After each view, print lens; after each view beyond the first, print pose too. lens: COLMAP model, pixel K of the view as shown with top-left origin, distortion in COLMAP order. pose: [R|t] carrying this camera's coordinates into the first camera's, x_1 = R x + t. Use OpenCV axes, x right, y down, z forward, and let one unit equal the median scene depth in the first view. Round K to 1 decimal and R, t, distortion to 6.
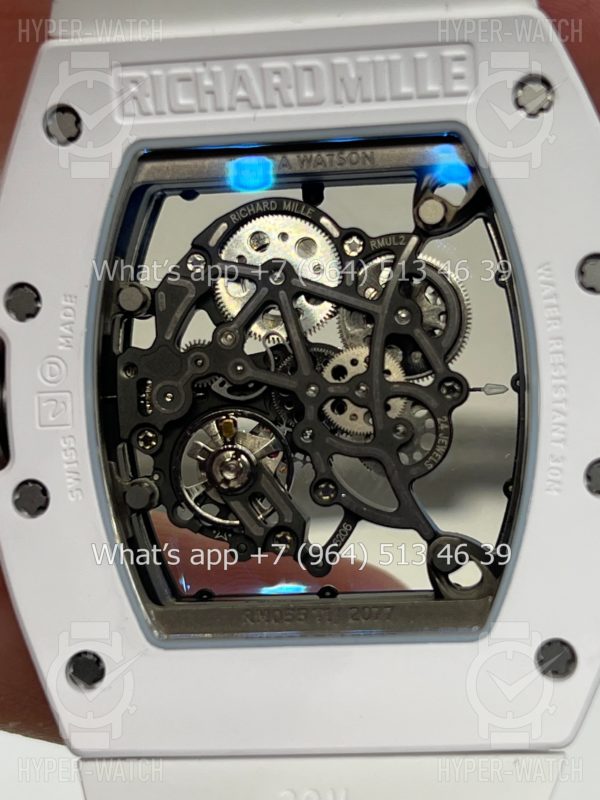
lens RADIAL K [[1906.9, 0, 306.9], [0, 1906.9, 400.6], [0, 0, 1]] dist [0.150702, 0.000000]
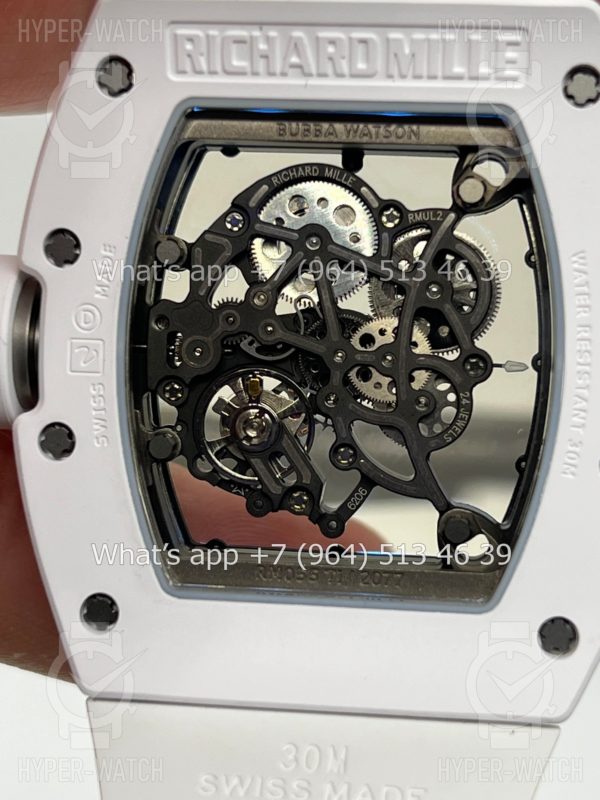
lens RADIAL K [[1906.9, 0, 298.7], [0, 1906.9, 401.2], [0, 0, 1]] dist [0.150702, 0.000000]
pose [[0.996888, 0.074923, 0.024529, -0.042444], [-0.076104, 0.995772, 0.051434, -0.032446], [-0.020572, -0.053140, 0.998375, -0.019156]]
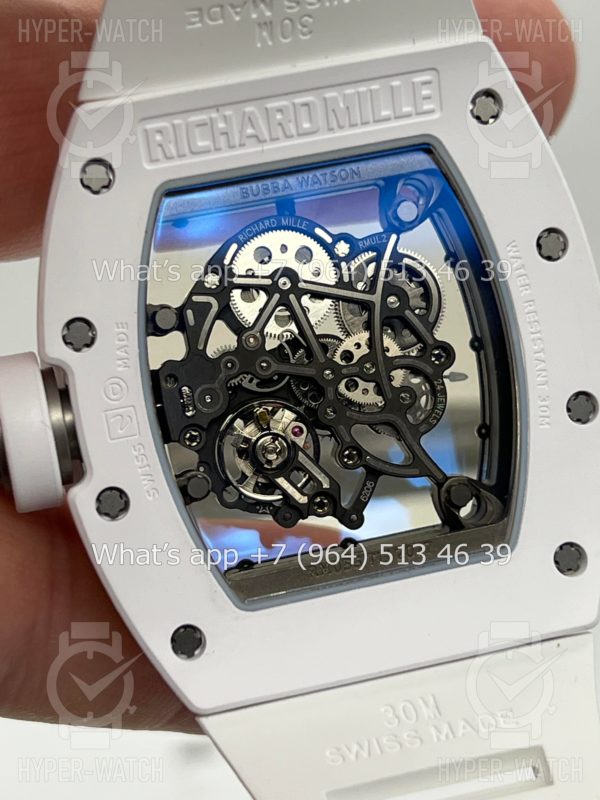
lens RADIAL K [[1906.9, 0, 301.4], [0, 1906.9, 402.7], [0, 0, 1]] dist [0.150702, 0.000000]
pose [[0.946753, -0.151118, 0.284291, -0.353844], [0.149273, 0.988392, 0.028277, -0.023912], [-0.285264, 0.015666, 0.958321, -0.126540]]
